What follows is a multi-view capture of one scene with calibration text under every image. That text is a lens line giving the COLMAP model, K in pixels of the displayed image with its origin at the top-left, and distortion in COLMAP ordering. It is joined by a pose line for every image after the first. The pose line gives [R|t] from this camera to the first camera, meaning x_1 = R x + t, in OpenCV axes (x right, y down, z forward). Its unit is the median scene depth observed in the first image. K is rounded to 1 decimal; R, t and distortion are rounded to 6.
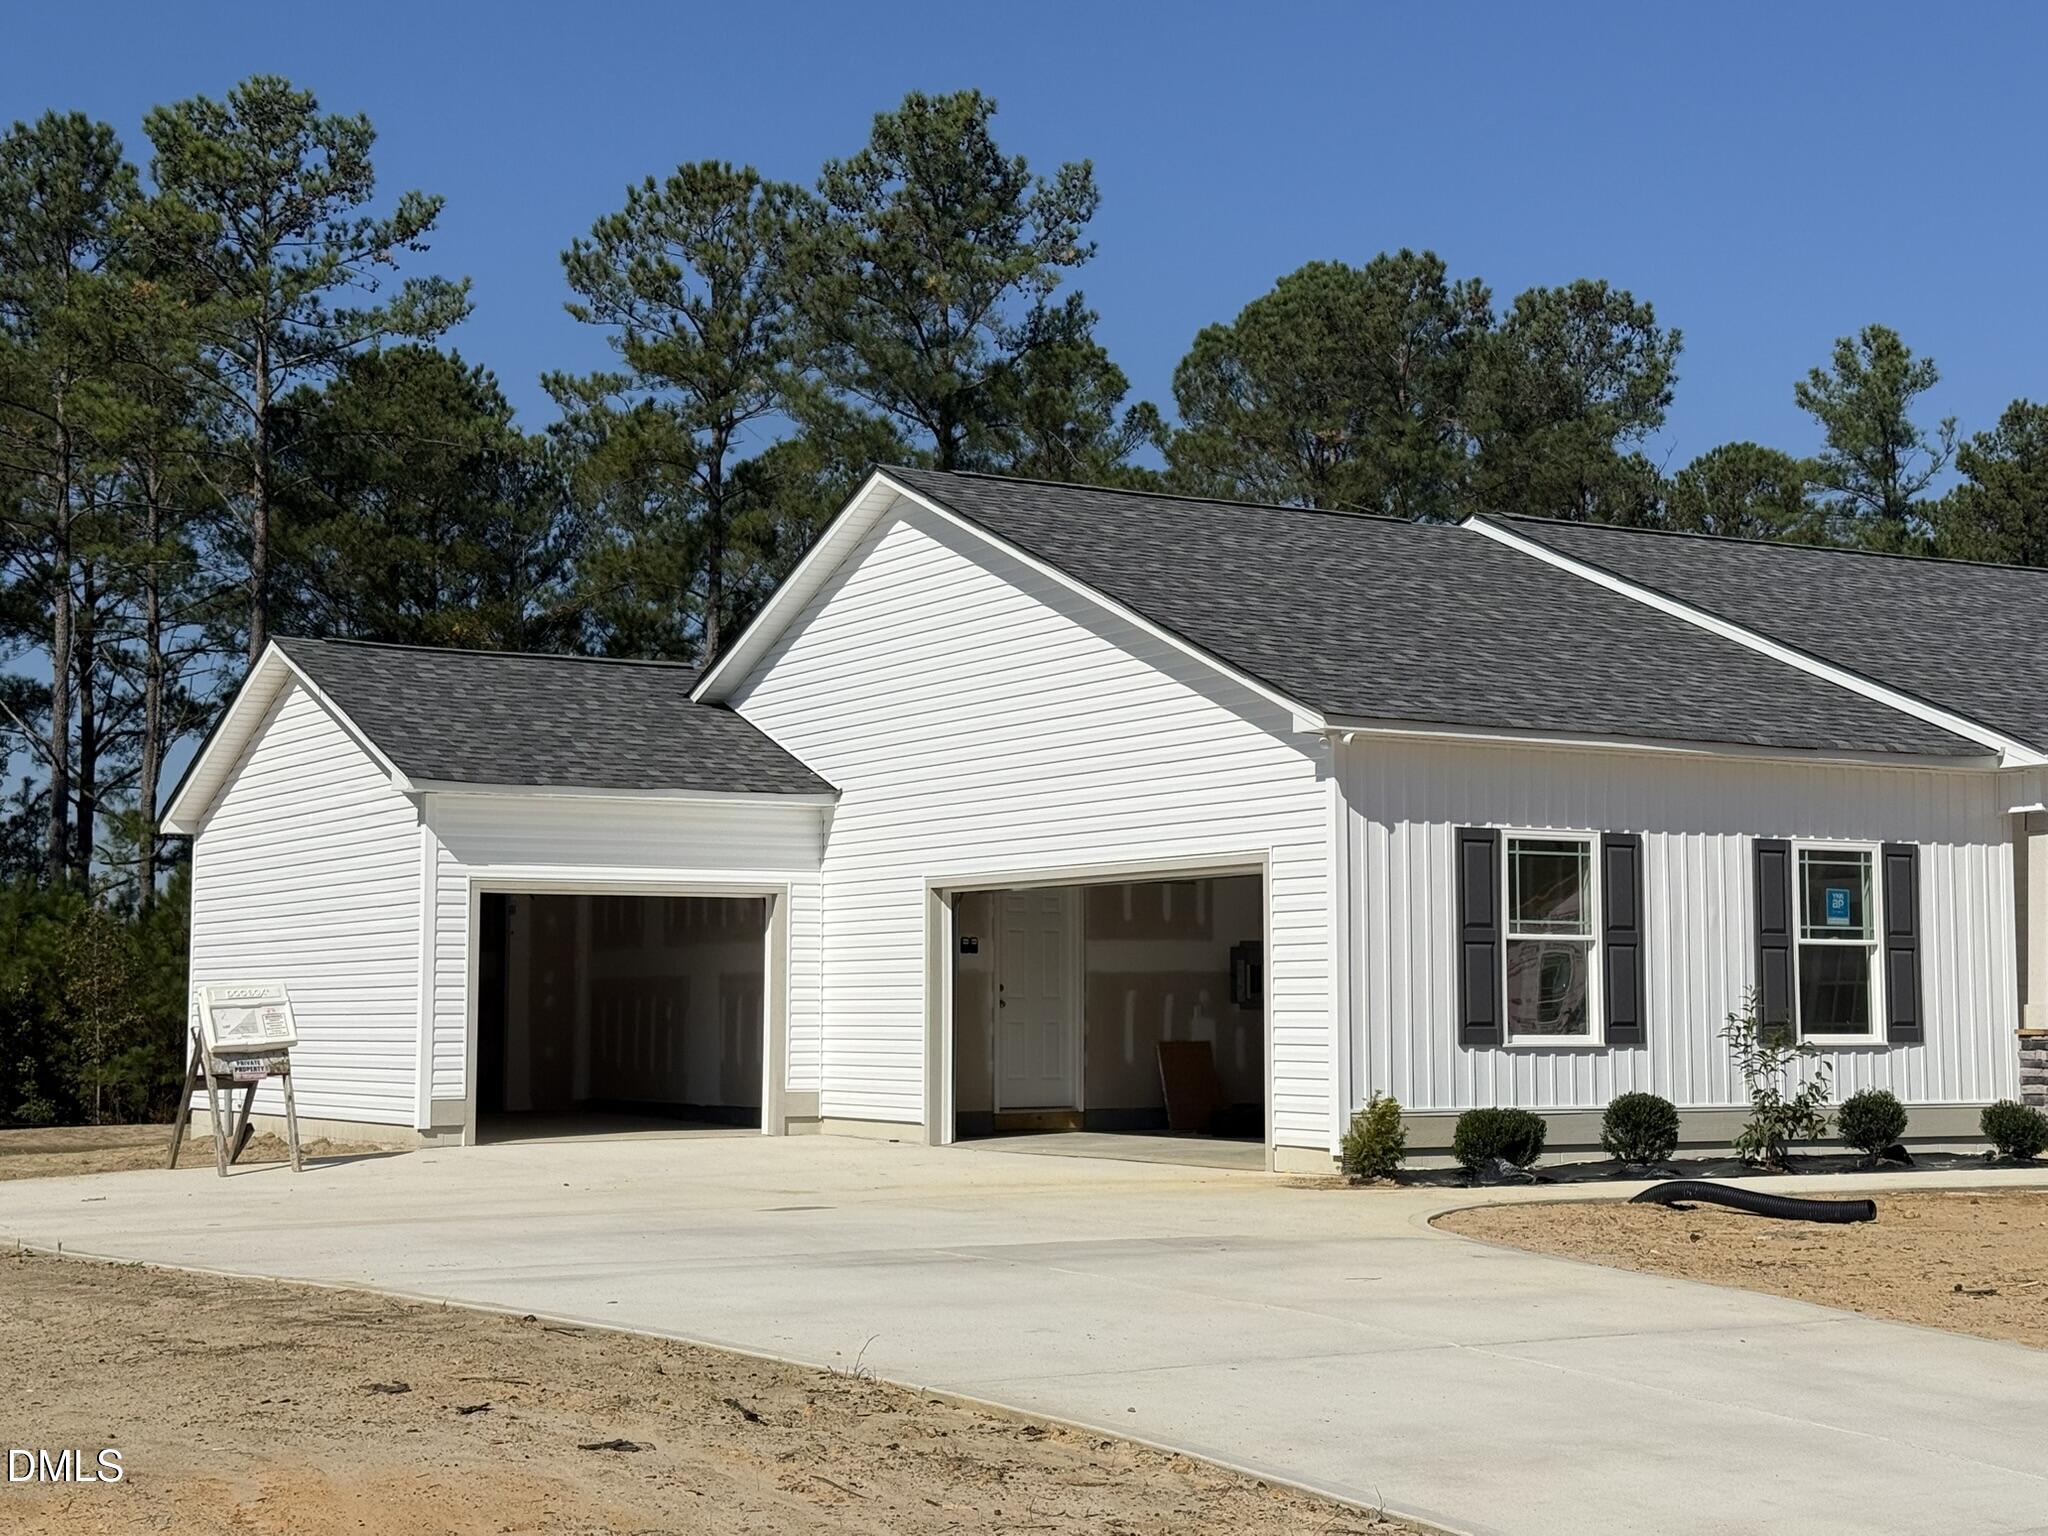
lens RADIAL K [[3108.5, 0, 1009.5], [0, 3108.5, 754.2], [0, 0, 1]] dist [0.123314, 0.000000]
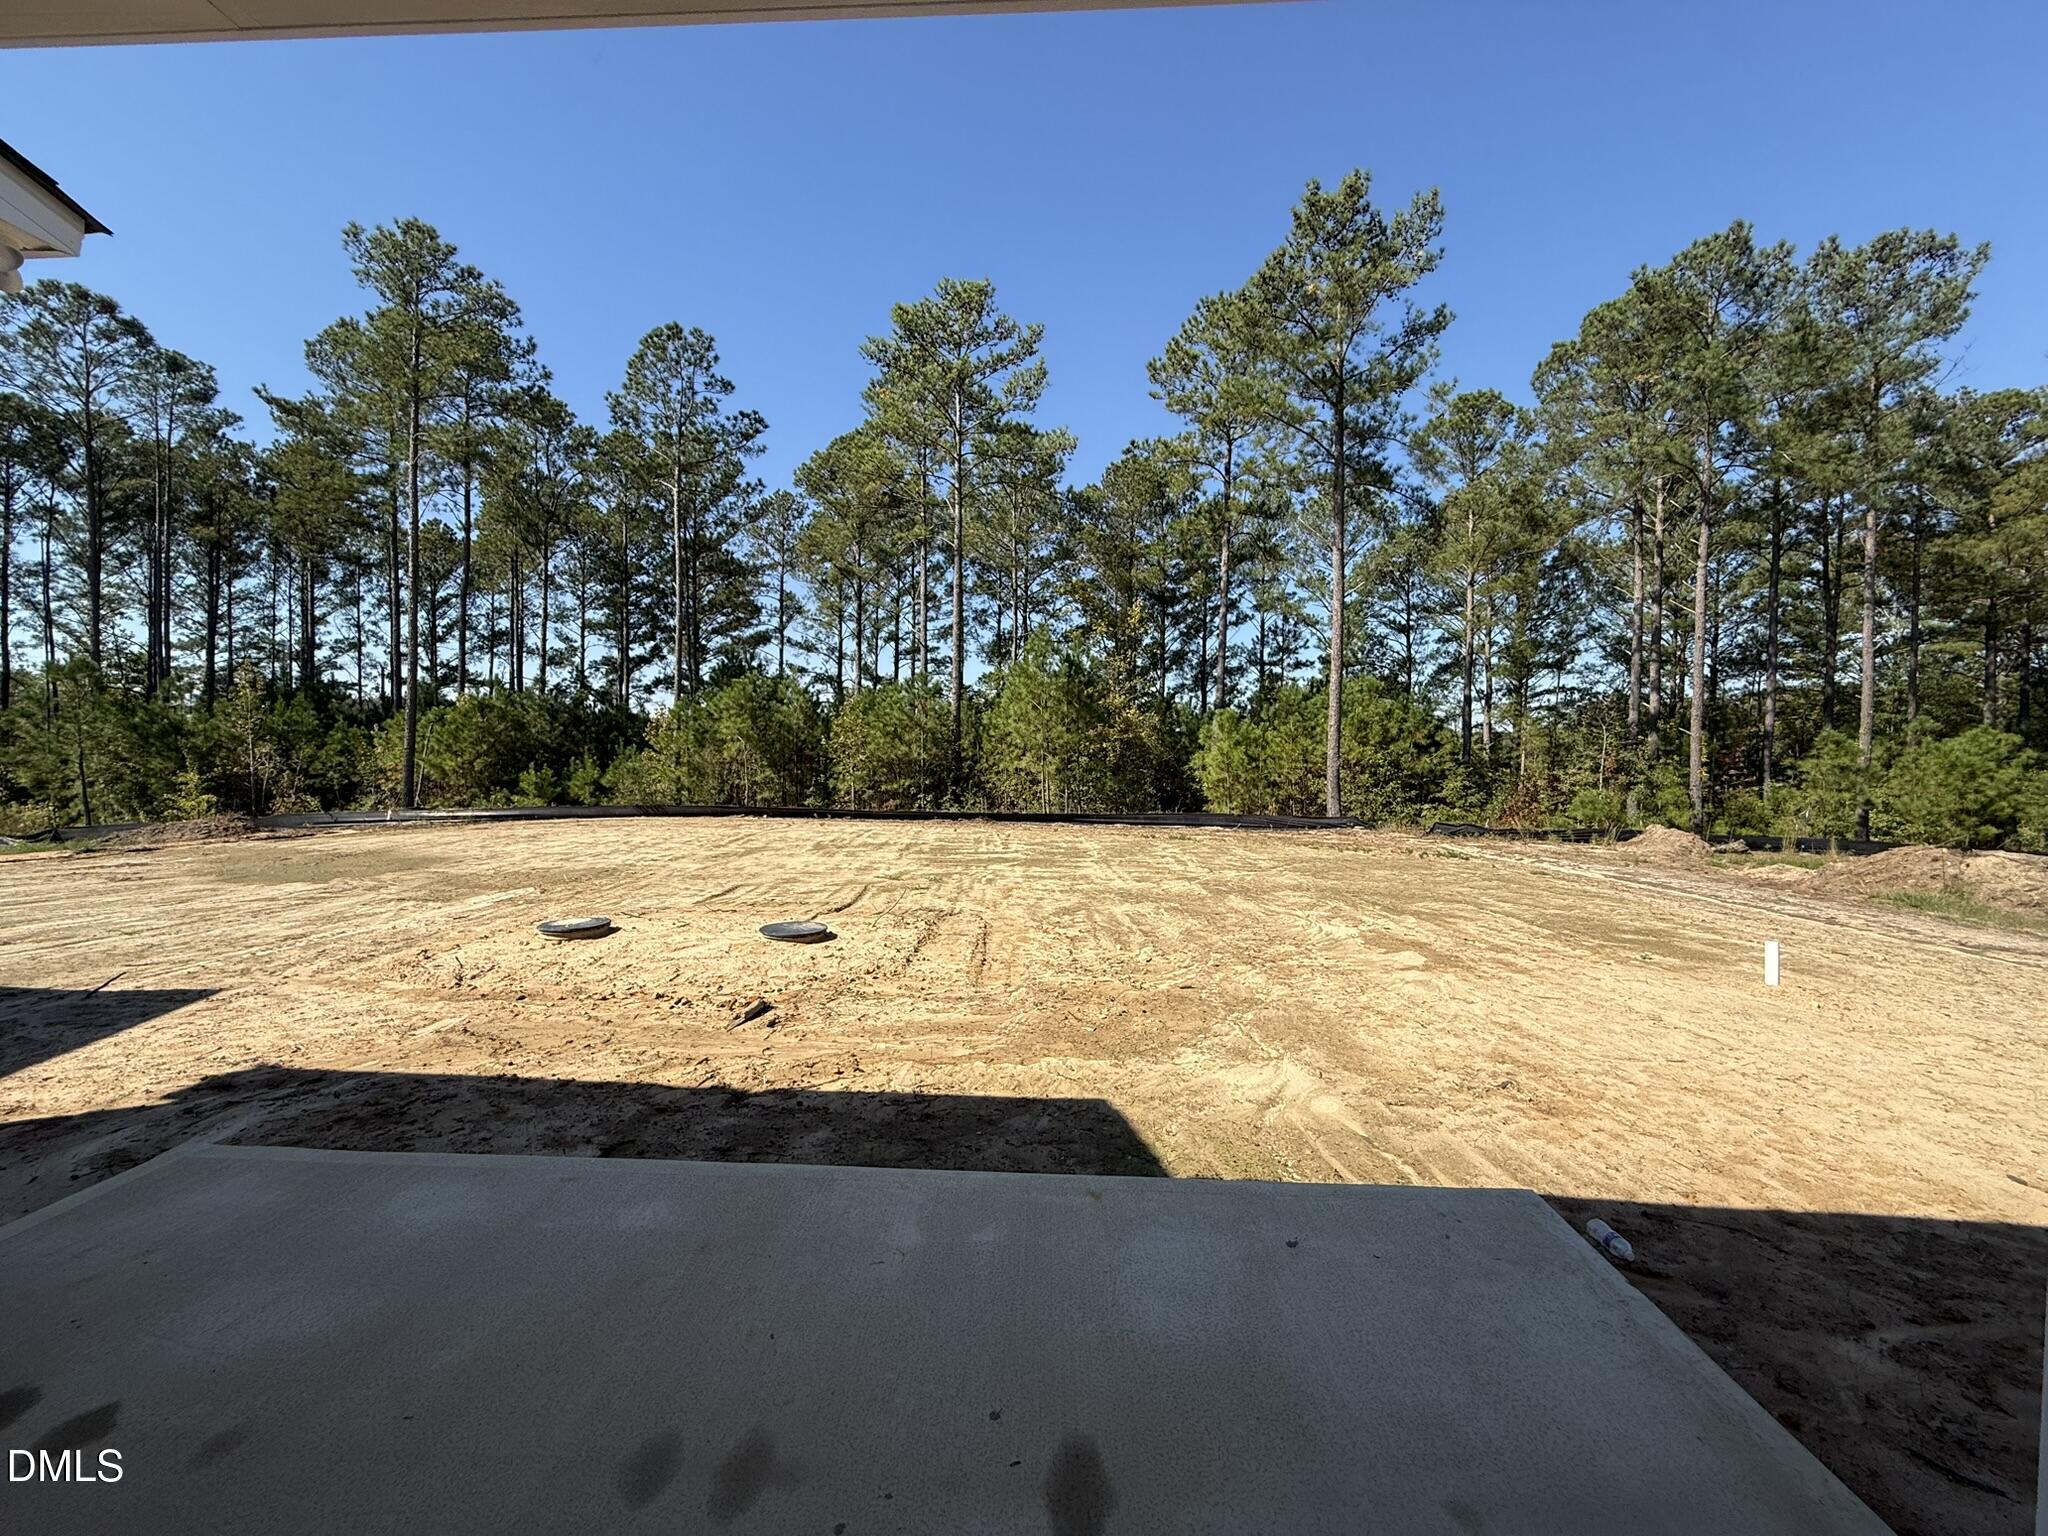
lens RADIAL K [[816.6, 0, 1009.9], [0, 816.6, 734.5], [0, 0, 1]] dist [-0.000779, -0.000010]
pose [[0.830672, -0.001776, -0.556759, 0.166218], [0.040496, 0.997539, 0.057237, 0.087340], [0.555287, -0.070092, 0.828700, 1.237465]]
